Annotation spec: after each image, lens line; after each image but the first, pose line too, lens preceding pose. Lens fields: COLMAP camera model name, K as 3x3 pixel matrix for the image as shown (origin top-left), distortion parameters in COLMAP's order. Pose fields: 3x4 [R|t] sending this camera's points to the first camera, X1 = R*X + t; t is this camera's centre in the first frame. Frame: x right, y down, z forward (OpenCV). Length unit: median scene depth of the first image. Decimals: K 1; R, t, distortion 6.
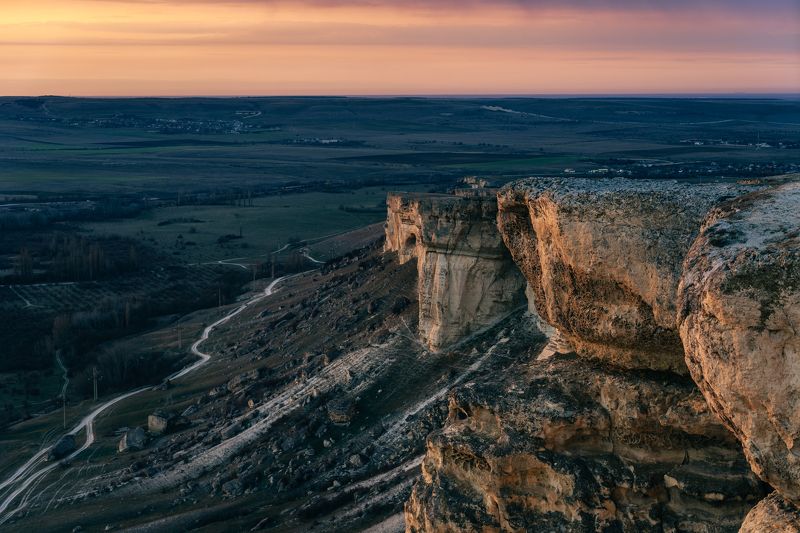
lens RADIAL K [[1500.8, 0, 399.5], [0, 1500.8, 266.4], [0, 0, 1]] dist [0.042078, 0.000000]
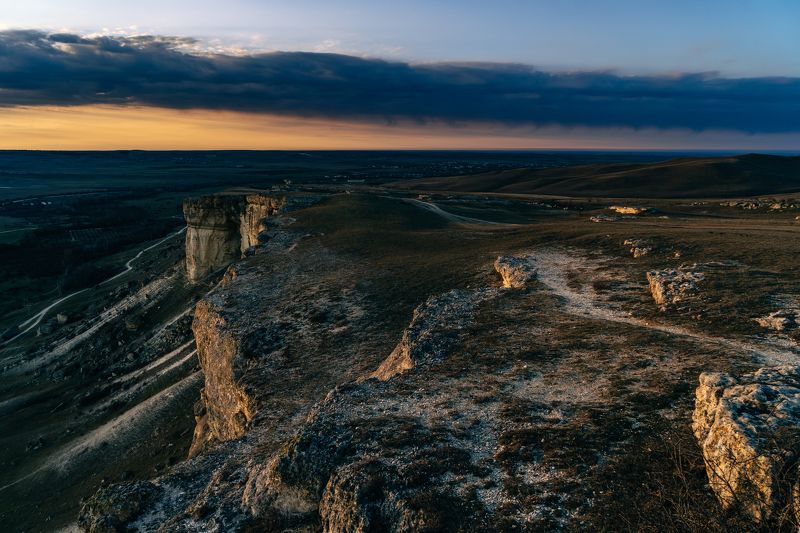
lens RADIAL K [[1500.8, 0, 400.0], [0, 1500.8, 266.2], [0, 0, 1]] dist [0.042078, 0.000000]
pose [[0.953641, -0.026579, 0.299772, -0.275208], [0.030300, 0.999511, -0.007772, 0.058544], [-0.299418, 0.016495, 0.953979, -0.771039]]
